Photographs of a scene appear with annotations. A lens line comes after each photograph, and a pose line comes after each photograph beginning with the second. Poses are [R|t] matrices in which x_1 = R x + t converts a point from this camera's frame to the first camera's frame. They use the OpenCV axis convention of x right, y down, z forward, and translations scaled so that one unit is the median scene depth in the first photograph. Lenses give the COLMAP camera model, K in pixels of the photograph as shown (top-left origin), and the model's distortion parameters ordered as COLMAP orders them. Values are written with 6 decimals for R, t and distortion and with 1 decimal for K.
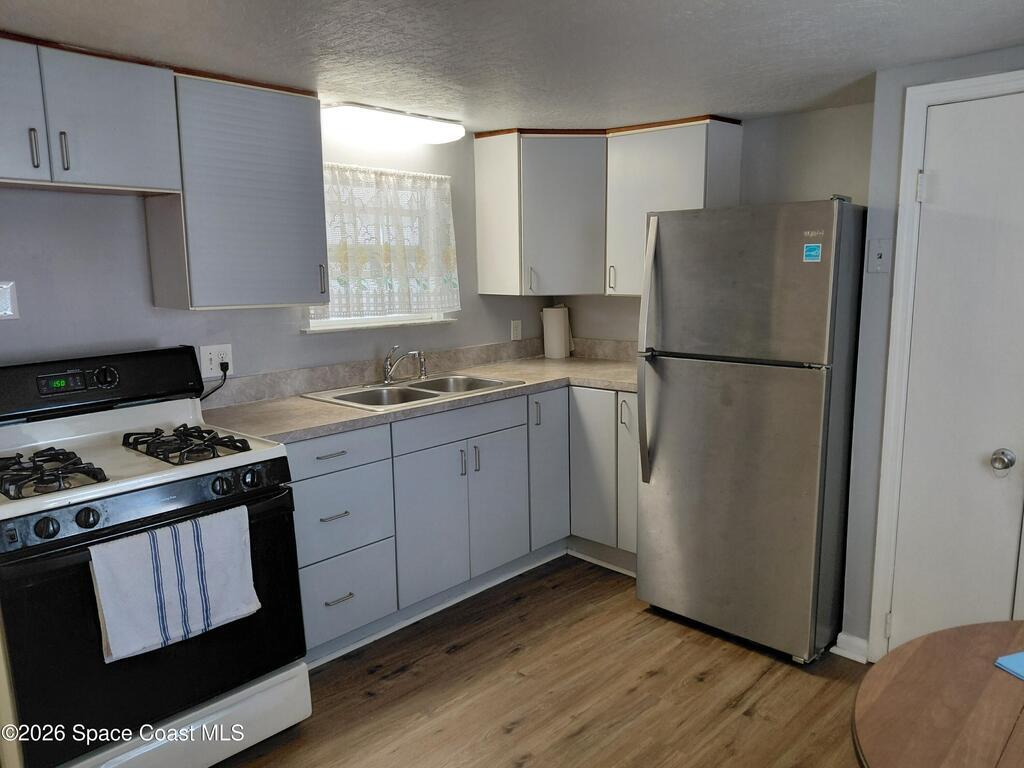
lens RADIAL K [[757.9, 0, 517.3], [0, 757.9, 386.5], [0, 0, 1]] dist [0.034380, -0.063244]
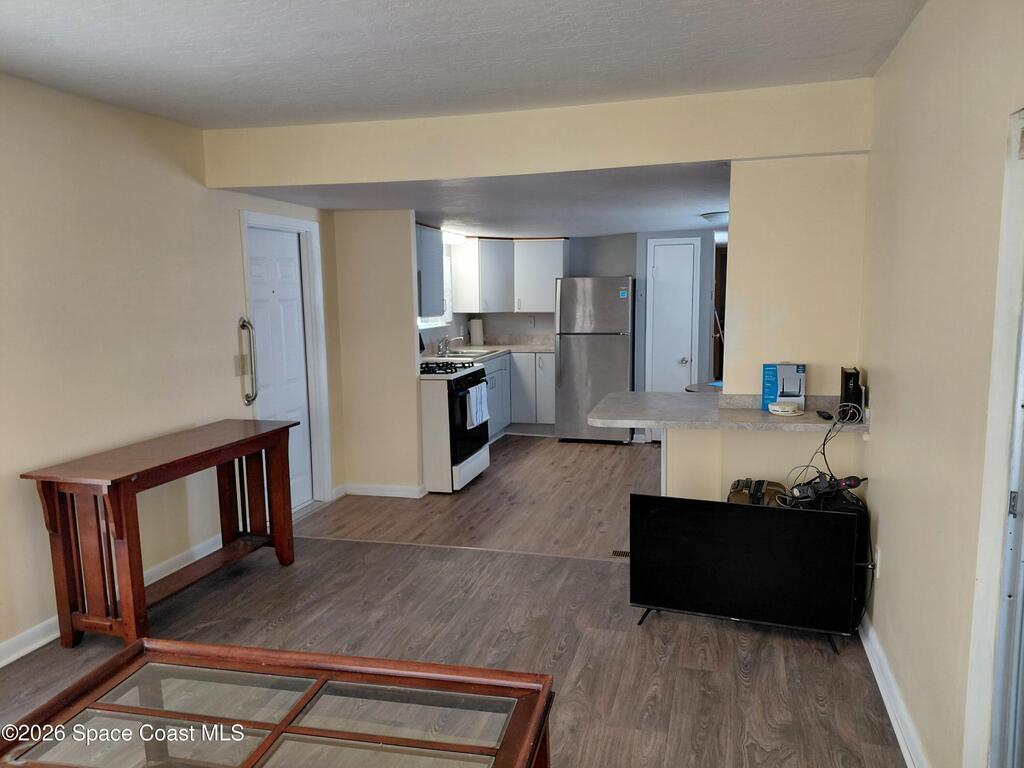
lens RADIAL K [[757.9, 0, 517.3], [0, 757.9, 386.5], [0, 0, 1]] dist [0.034380, -0.063244]
pose [[0.875510, -0.064916, 0.478820, -0.973399], [0.082922, 0.996419, -0.016532, 0.133901], [-0.476032, 0.054179, 0.877757, -0.938010]]
